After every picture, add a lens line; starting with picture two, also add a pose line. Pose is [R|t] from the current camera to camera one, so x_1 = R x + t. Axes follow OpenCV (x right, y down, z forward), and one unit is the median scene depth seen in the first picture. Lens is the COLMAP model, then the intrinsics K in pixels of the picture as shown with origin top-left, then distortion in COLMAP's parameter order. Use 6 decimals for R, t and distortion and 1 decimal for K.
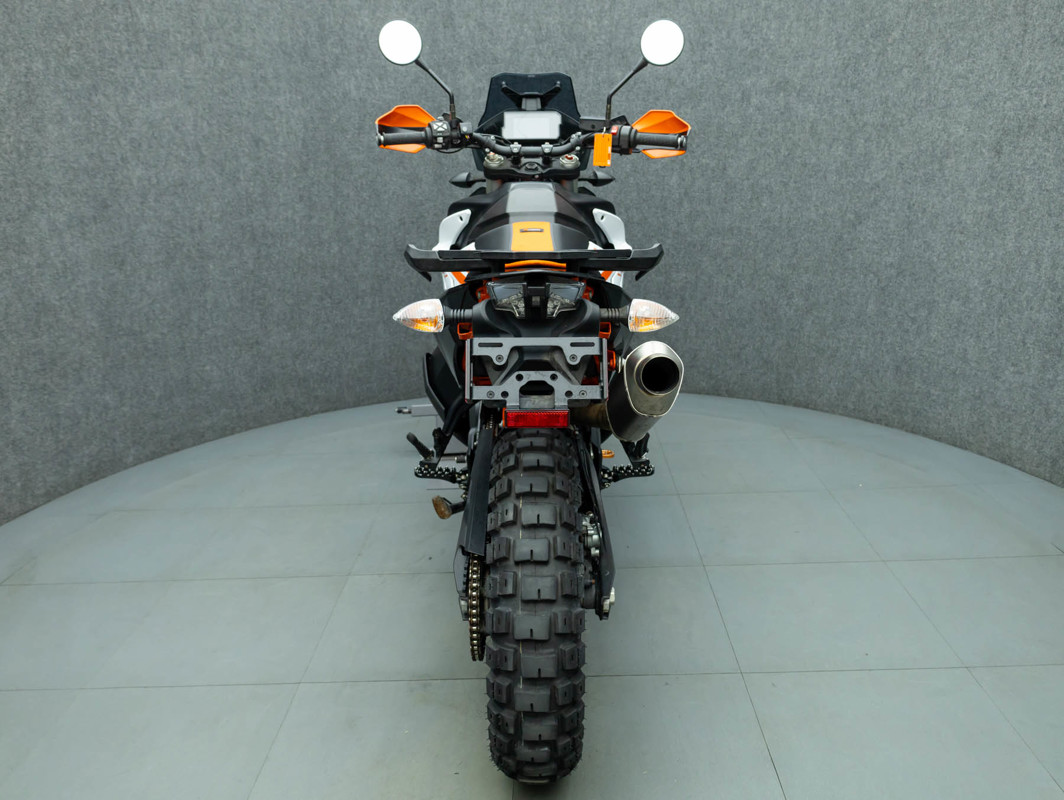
lens RADIAL K [[892.8, 0, 537.2], [0, 892.8, 403.5], [0, 0, 1]] dist [0.021257, 0.005386]
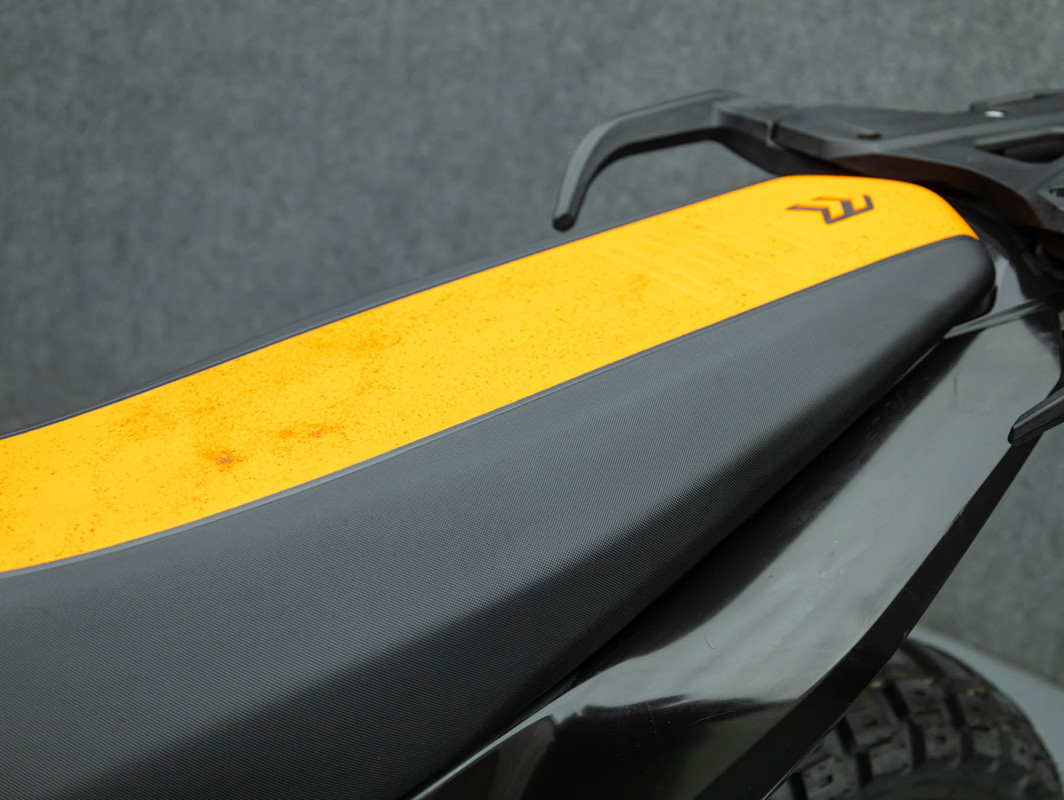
lens RADIAL K [[1373.6, 0, 547.3], [0, 1373.6, 416.4], [0, 0, 1]] dist [0.019020, 0.034834]
pose [[0.837116, -0.135761, 0.529910, -0.000031], [0.050838, 0.983829, 0.171744, -0.153683], [-0.544657, -0.116830, 0.830481, 0.488631]]
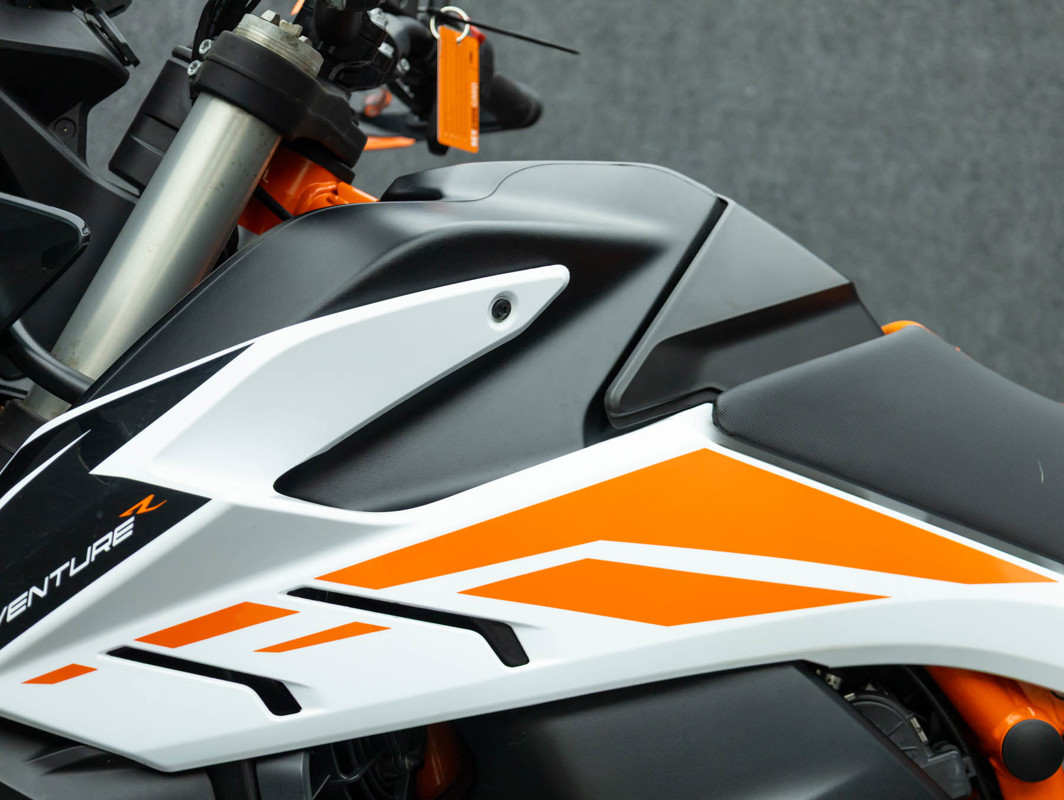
lens RADIAL K [[2151.3, 0, 532.0], [0, 2151.3, 400.0], [0, 0, 1]] dist [0.041084, 0.097999]
pose [[0.995685, 0.085076, 0.037064, -0.105003], [-0.071372, 0.957320, -0.280080, -0.003840], [-0.059311, 0.276226, 0.959261, 0.288345]]
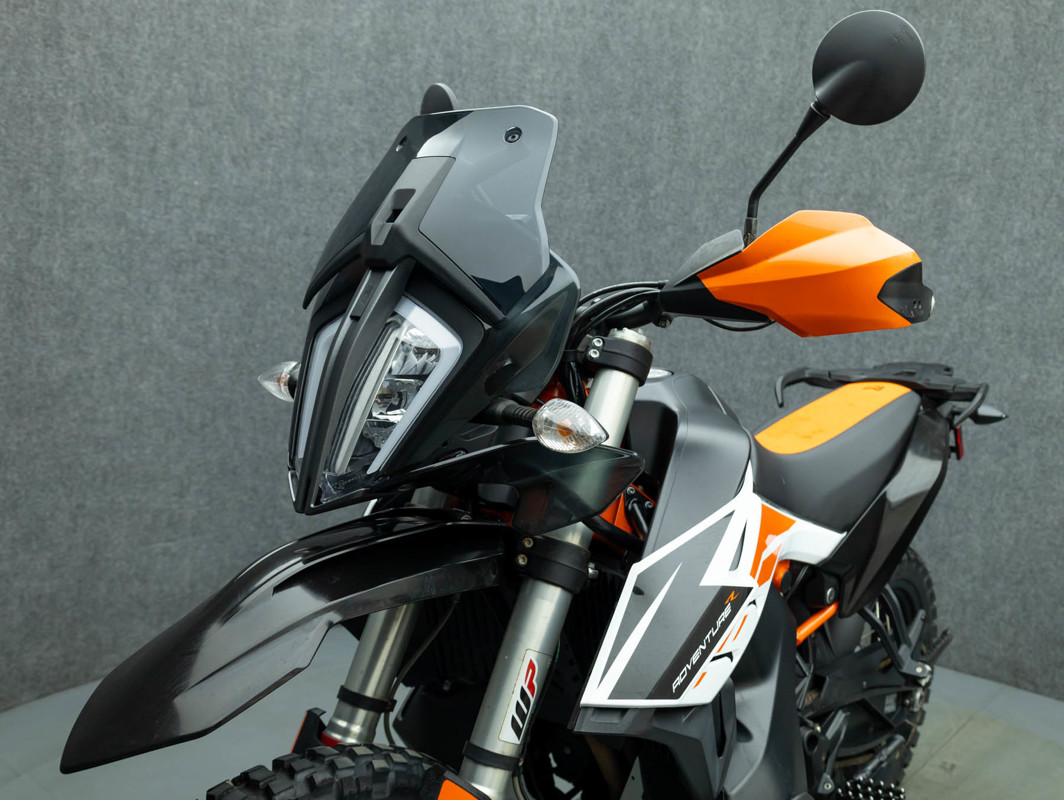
lens RADIAL K [[1010.3, 0, 600.1], [0, 1010.3, 403.4], [0, 0, 1]] dist [-0.021985, 0.007896]
pose [[0.608547, -0.024081, 0.793153, -0.422143], [0.139934, 0.987131, -0.077394, -0.112530], [-0.781082, 0.158087, 0.604085, 0.421444]]
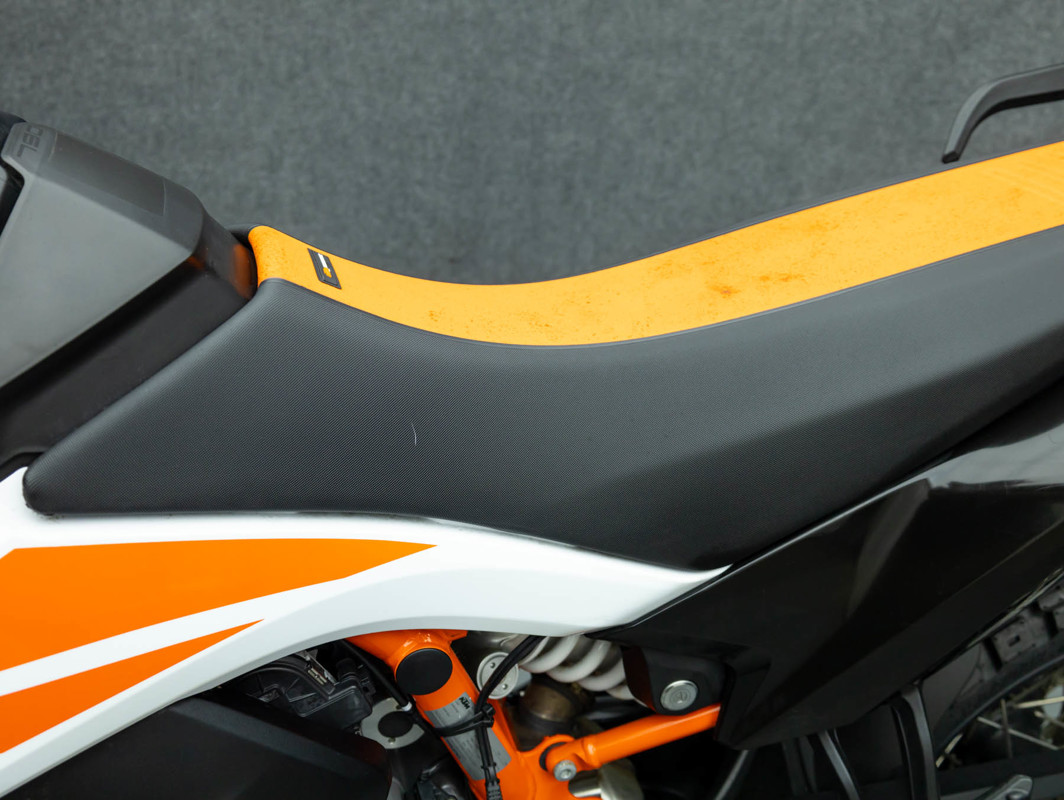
lens RADIAL K [[1150.2, 0, 543.7], [0, 1150.2, 402.1], [0, 0, 1]] dist [0.023933, -0.022650]
pose [[0.957847, -0.084934, 0.274435, -0.035061], [0.029145, 0.979098, 0.201292, -0.146864], [-0.285795, -0.184809, 0.940301, 0.454123]]
